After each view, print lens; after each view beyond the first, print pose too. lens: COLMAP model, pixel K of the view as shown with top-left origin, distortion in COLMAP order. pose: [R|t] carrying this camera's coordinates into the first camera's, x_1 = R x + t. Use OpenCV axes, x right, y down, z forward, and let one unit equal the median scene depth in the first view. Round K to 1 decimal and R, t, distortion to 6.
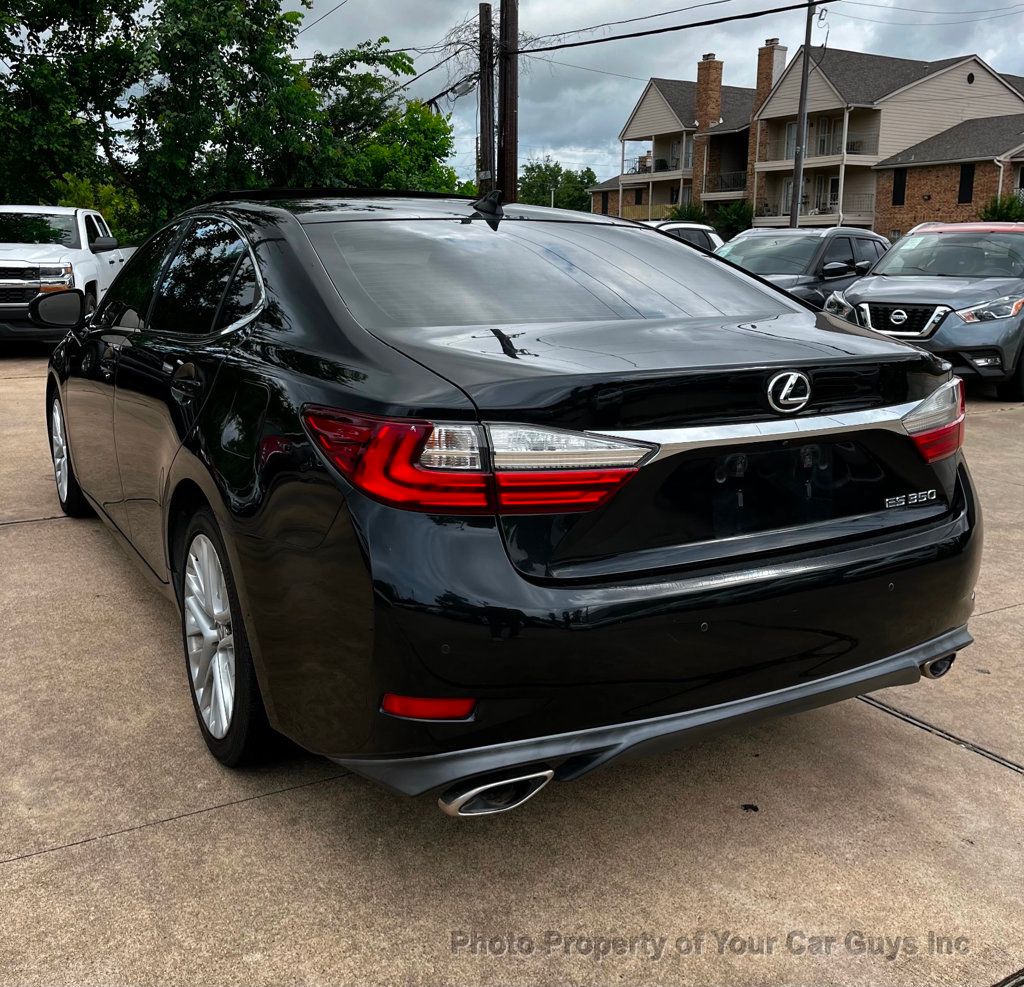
lens RADIAL K [[1034.1, 0, 510.7], [0, 1034.1, 442.9], [0, 0, 1]] dist [0.034587, -0.021873]
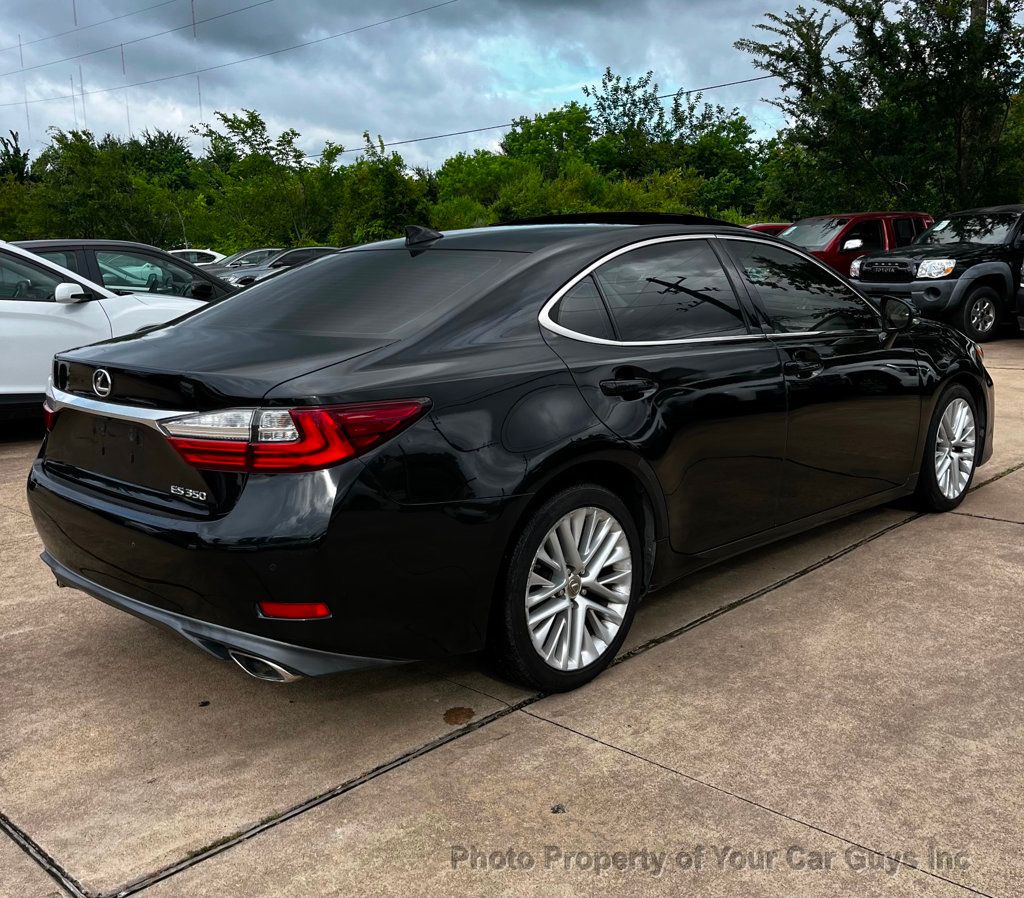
lens RADIAL K [[1038.0, 0, 512.0], [0, 1038.0, 449.0], [0, 0, 1]] dist [0.036277, -0.015278]
pose [[0.279146, 0.169813, -0.945114, 0.199936], [-0.148482, 0.980035, 0.132232, -0.025958], [0.948699, 0.103420, 0.298787, 0.122544]]
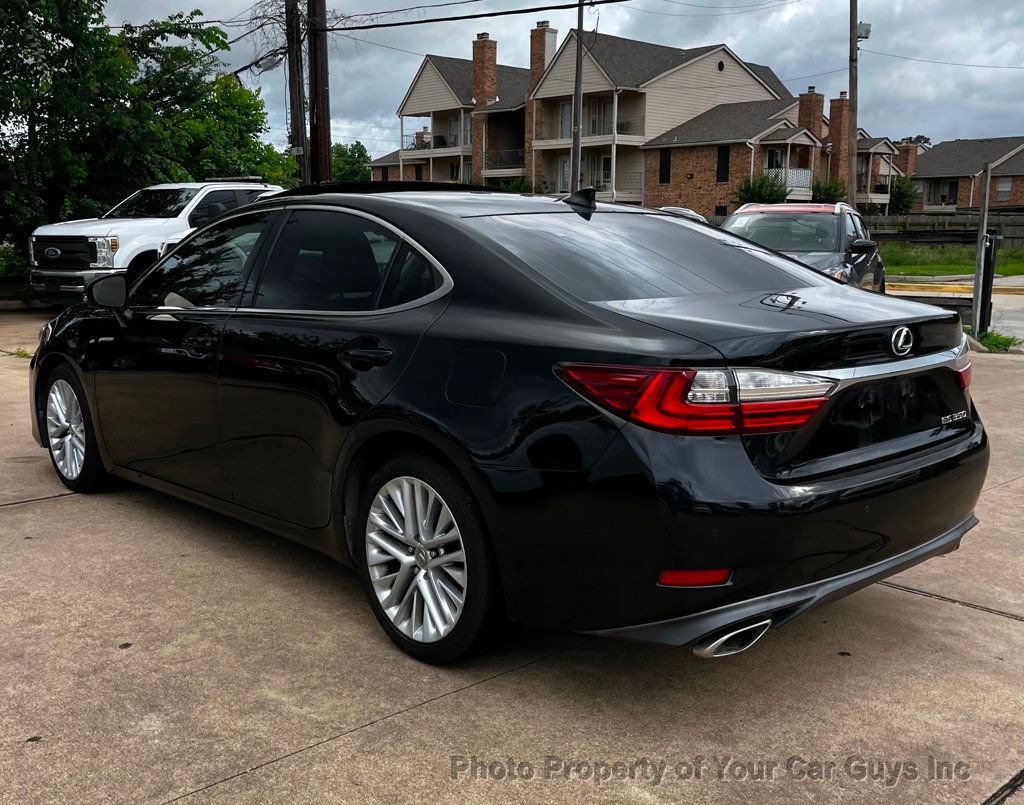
lens RADIAL K [[1034.2, 0, 514.1], [0, 1034.2, 434.1], [0, 0, 1]] dist [0.032675, -0.023014]
pose [[0.975333, -0.046456, 0.215793, -0.060370], [0.043149, 0.998868, 0.020012, 0.002814], [-0.216478, -0.010208, 0.976234, -0.028244]]
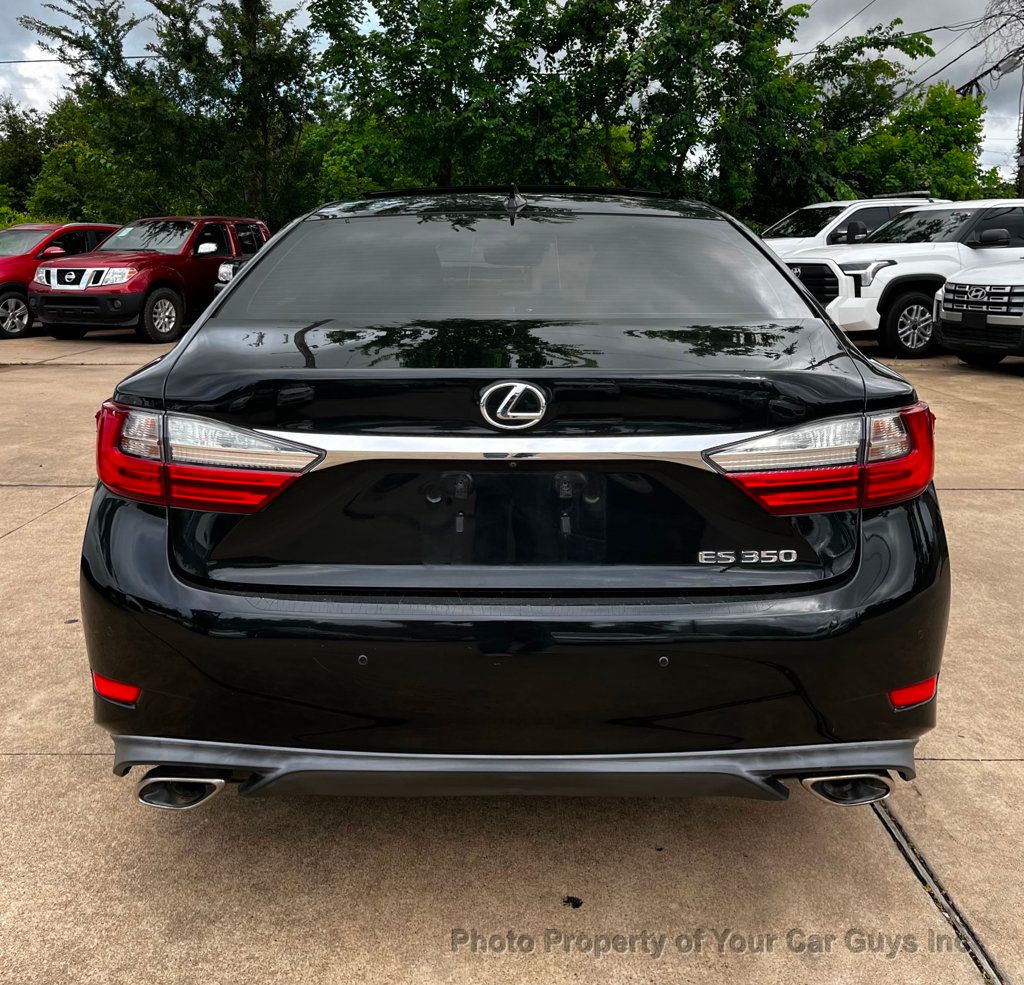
lens RADIAL K [[1068.5, 0, 511.4], [0, 1068.5, 388.6], [0, 0, 1]] dist [0.036964, -0.036273]
pose [[0.864869, 0.059409, -0.498469, 0.077506], [-0.086434, 0.995766, -0.031287, -0.003904], [0.494500, 0.070144, 0.866343, 0.025352]]
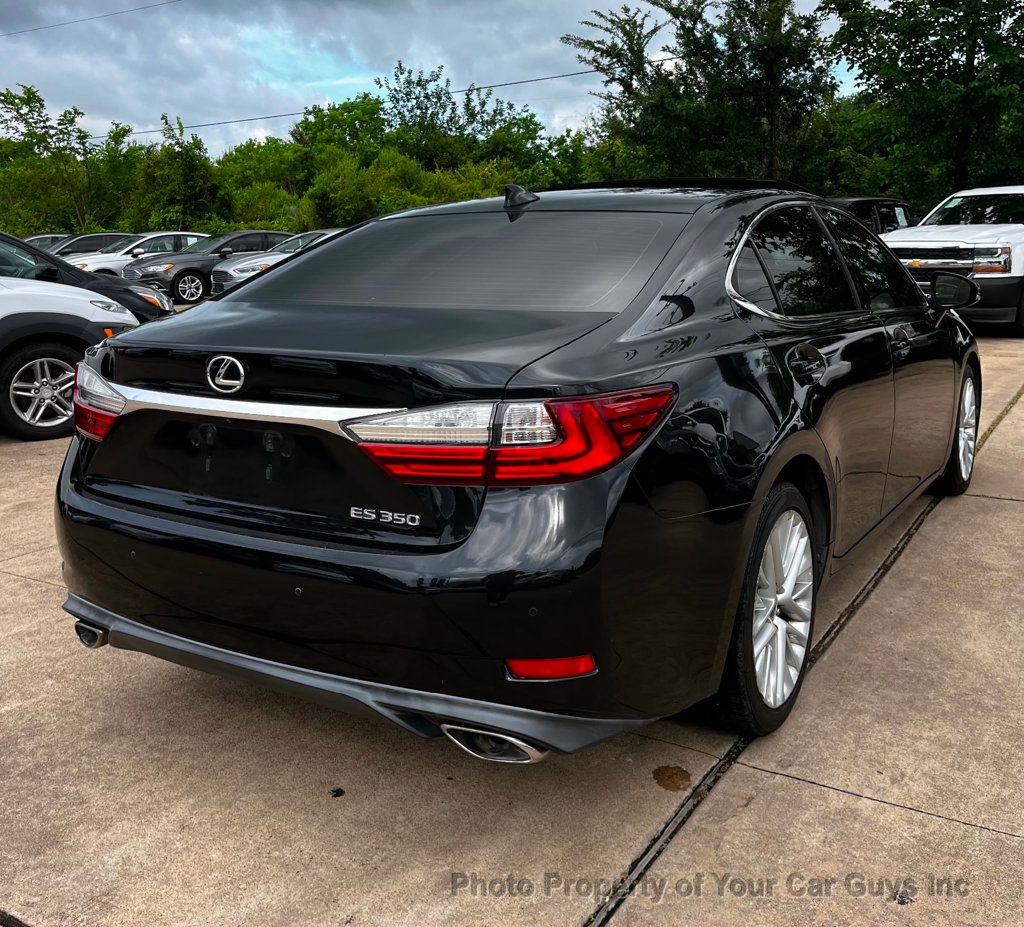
lens RADIAL K [[1042.7, 0, 509.2], [0, 1042.7, 380.7], [0, 0, 1]] dist [0.039413, -0.021637]
pose [[0.475092, 0.107213, -0.873380, 0.150196], [-0.140768, 0.989027, 0.044836, -0.014609], [0.868604, 0.101643, 0.484970, 0.079641]]
